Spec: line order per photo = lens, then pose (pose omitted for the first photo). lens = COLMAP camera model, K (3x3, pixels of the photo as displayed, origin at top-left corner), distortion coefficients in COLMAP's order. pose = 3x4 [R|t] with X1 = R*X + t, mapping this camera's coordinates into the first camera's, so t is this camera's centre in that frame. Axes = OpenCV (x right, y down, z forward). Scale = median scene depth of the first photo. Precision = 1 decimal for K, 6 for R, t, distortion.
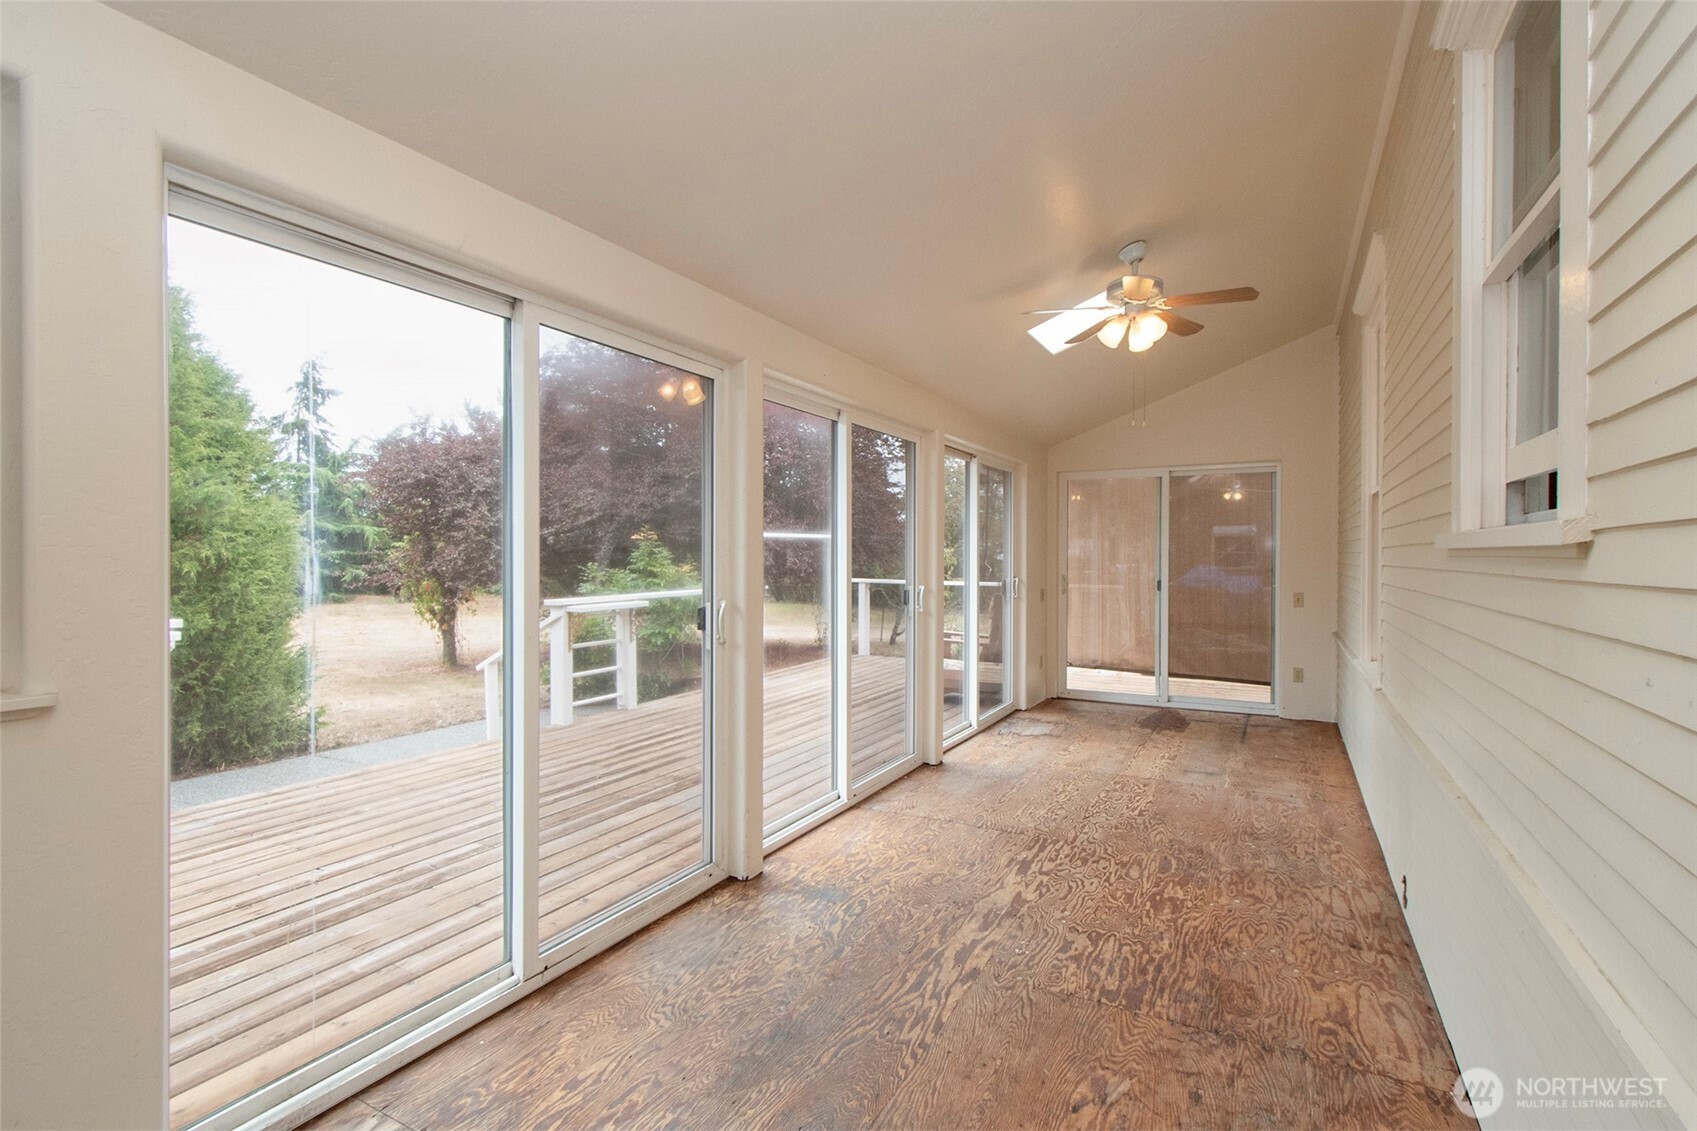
lens RADIAL K [[745.8, 0, 850.2], [0, 745.8, 559.1], [0, 0, 1]] dist [-0.004440, -0.001909]
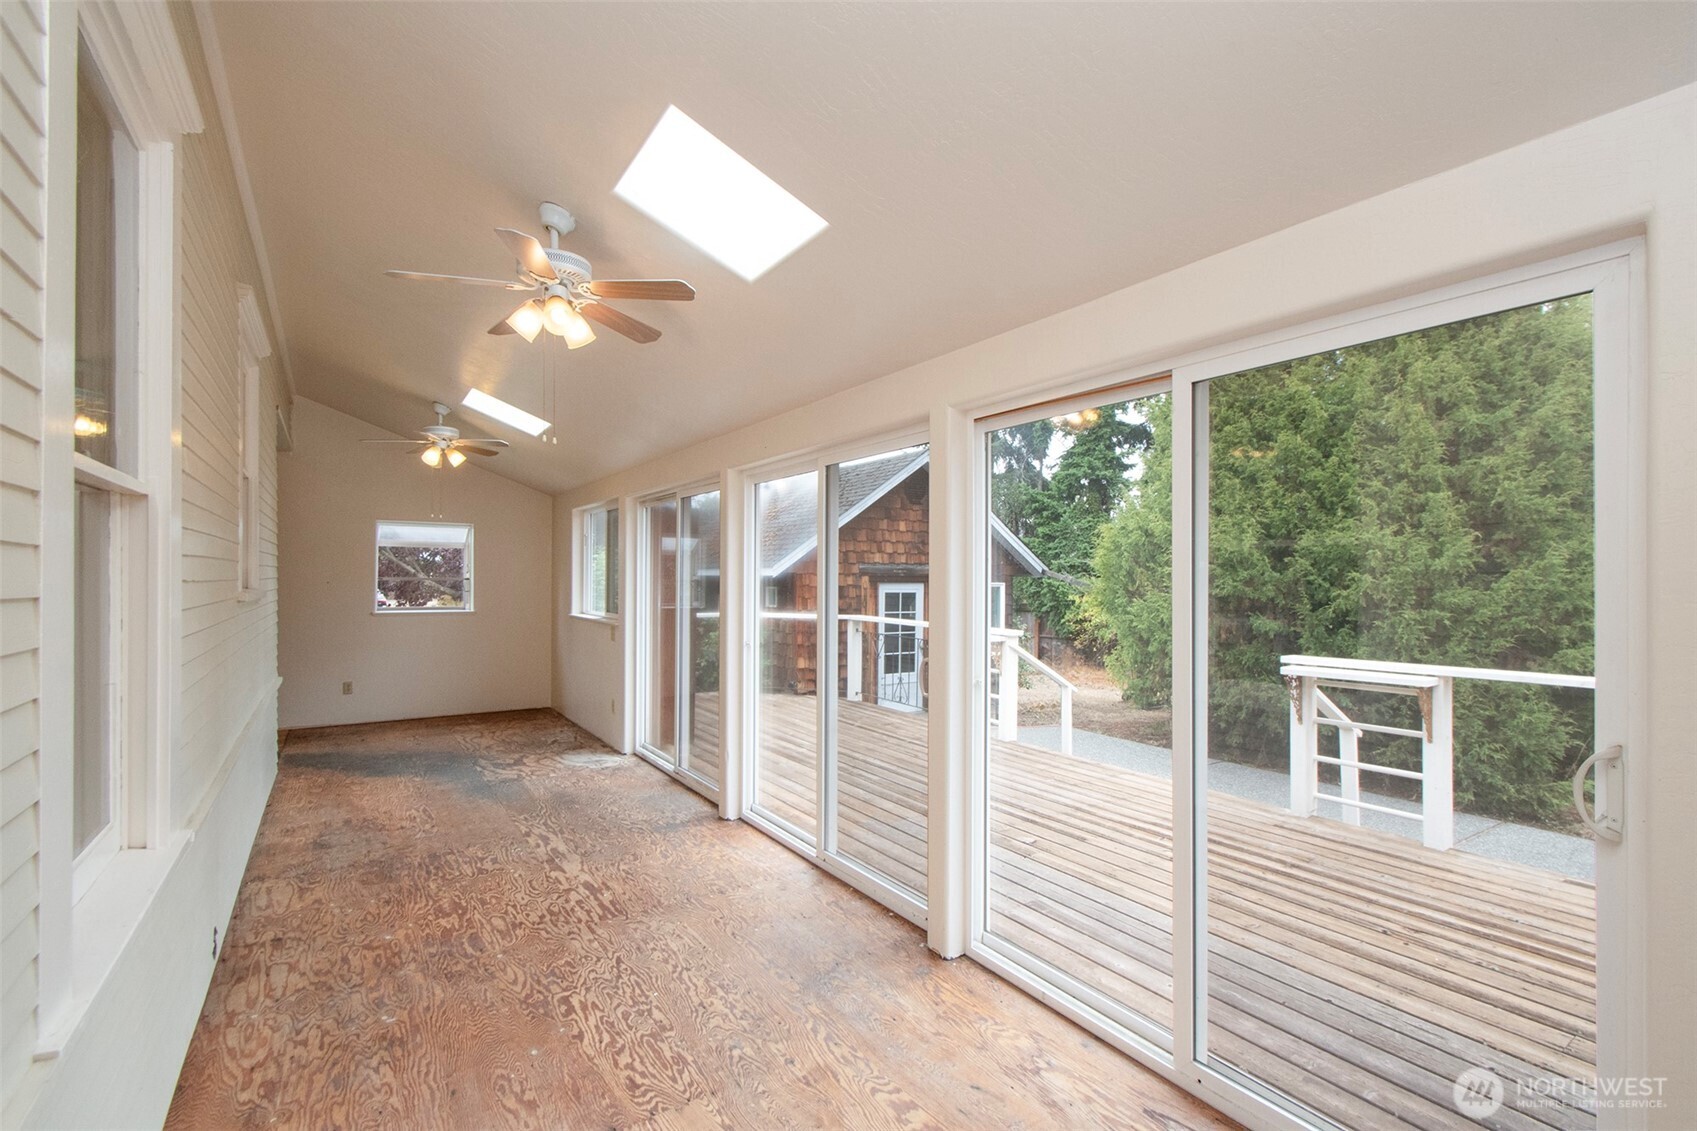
lens RADIAL K [[745.8, 0, 849.8], [0, 745.8, 573.8], [0, 0, 1]] dist [-0.004440, -0.001909]
pose [[-0.435050, -0.010135, -0.900349, 1.054140], [-0.012531, 0.999908, -0.005201, -0.044014], [0.900319, 0.009020, -0.435137, 1.812663]]
